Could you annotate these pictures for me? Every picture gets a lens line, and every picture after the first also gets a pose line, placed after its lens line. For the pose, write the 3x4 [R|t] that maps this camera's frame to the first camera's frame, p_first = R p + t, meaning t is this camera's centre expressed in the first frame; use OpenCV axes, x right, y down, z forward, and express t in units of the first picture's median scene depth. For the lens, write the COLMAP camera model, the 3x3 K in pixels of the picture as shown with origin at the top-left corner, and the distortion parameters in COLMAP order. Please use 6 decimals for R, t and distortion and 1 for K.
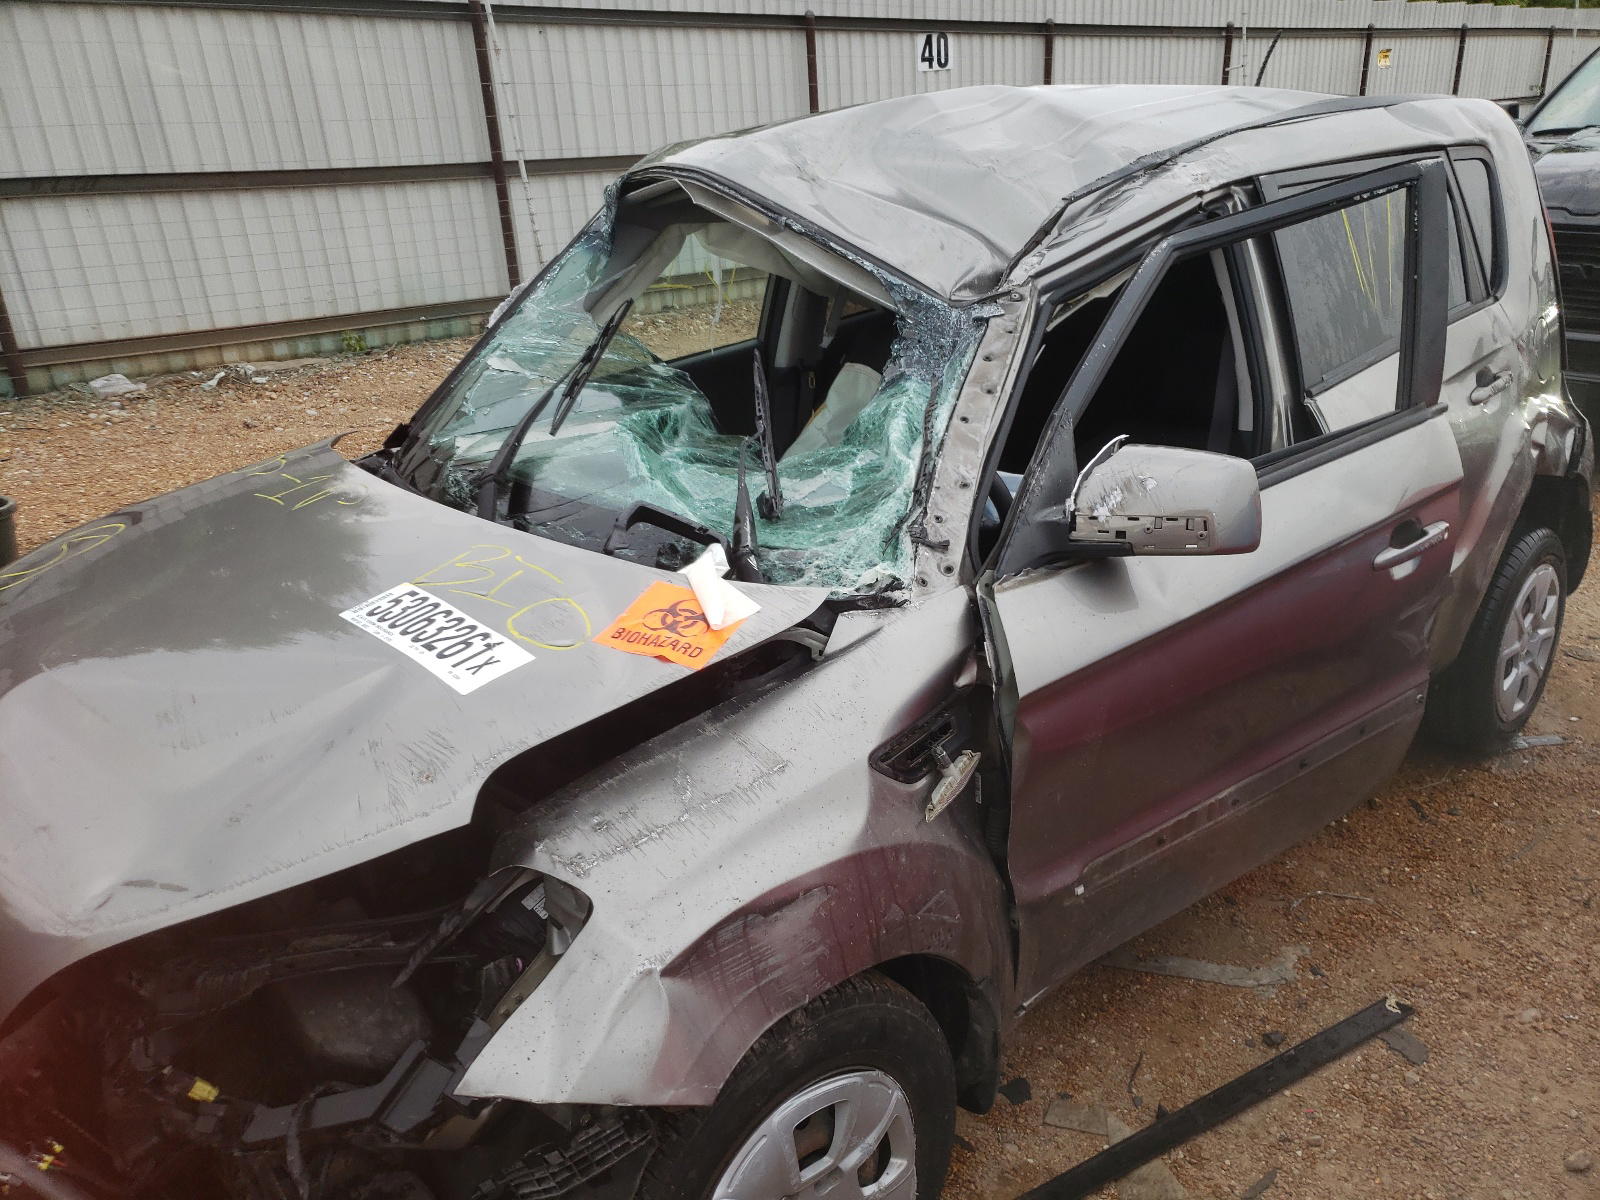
lens RADIAL K [[1209.0, 0, 806.4], [0, 1209.0, 629.2], [0, 0, 1]] dist [0.057328, -0.004928]
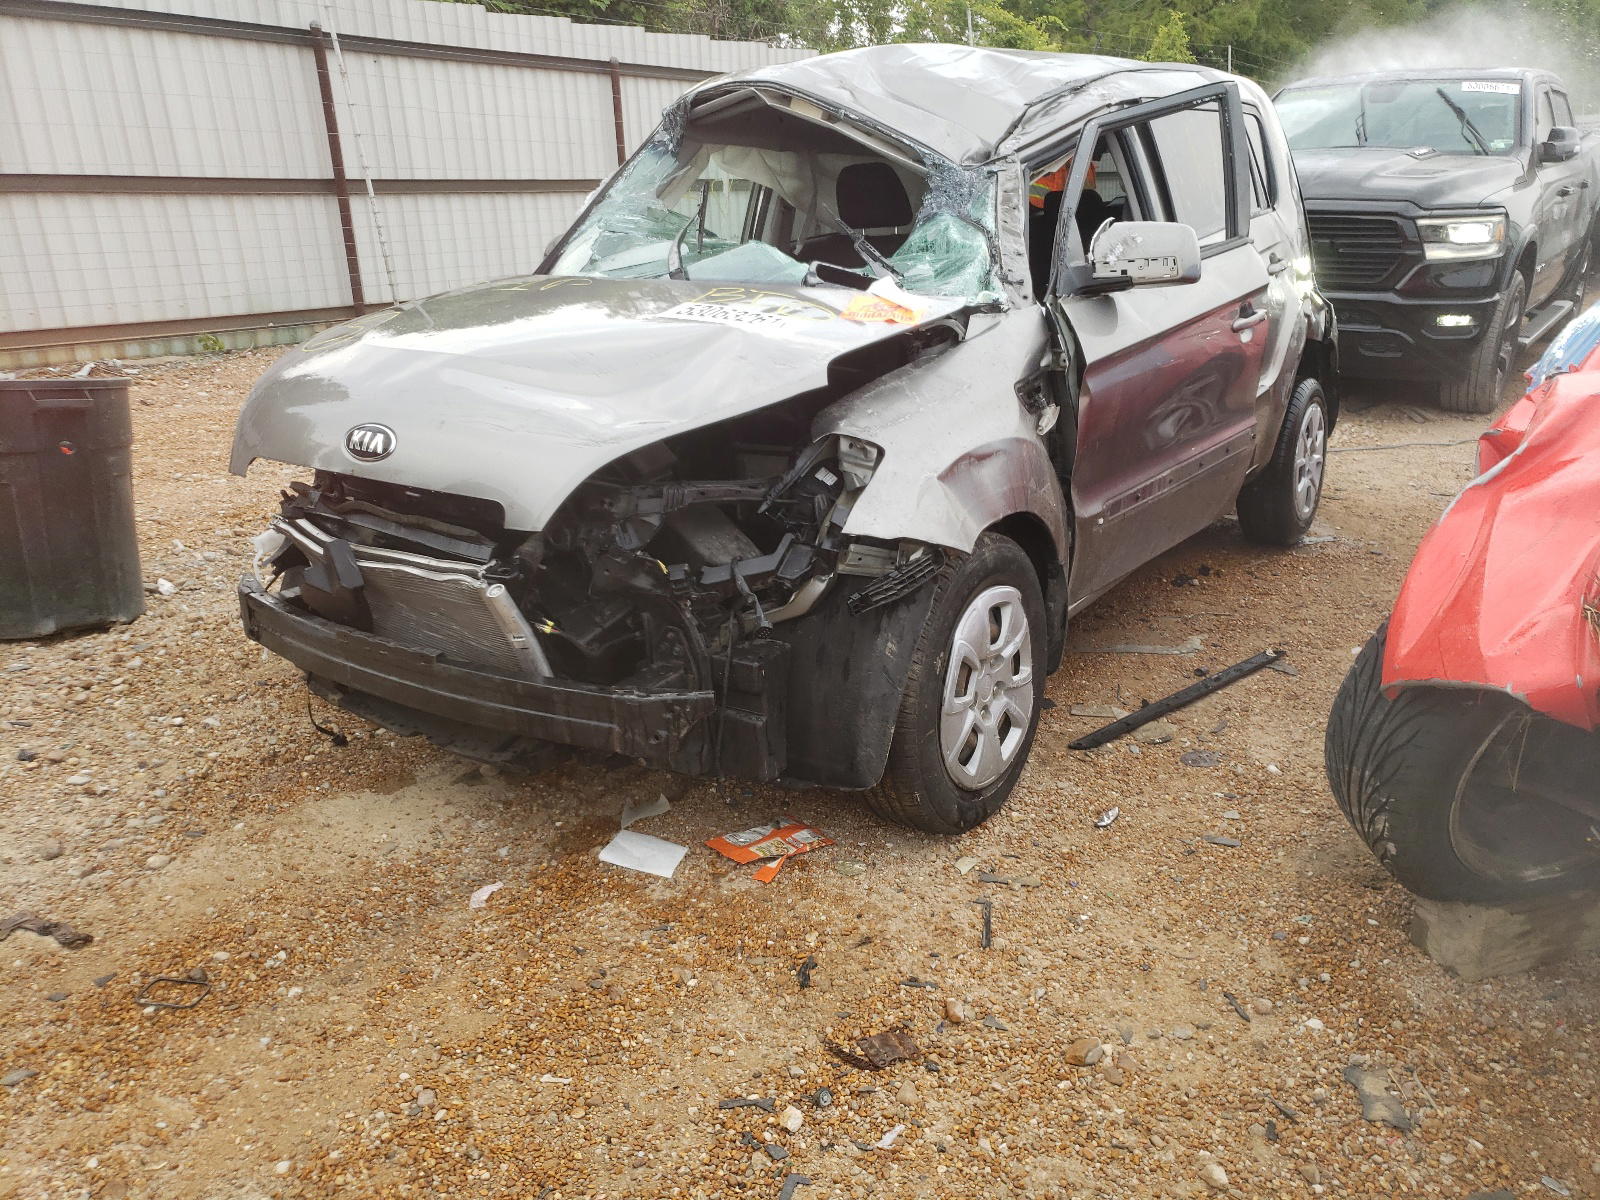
lens RADIAL K [[1213.5, 0, 800.0], [0, 1213.5, 600.0], [0, 0, 1]] dist [-0.007661, 0.073767]
pose [[0.980305, -0.051543, 0.190646, -0.357743], [0.064272, 0.996054, -0.061195, 0.307048], [-0.186740, 0.072243, 0.979750, -0.327691]]
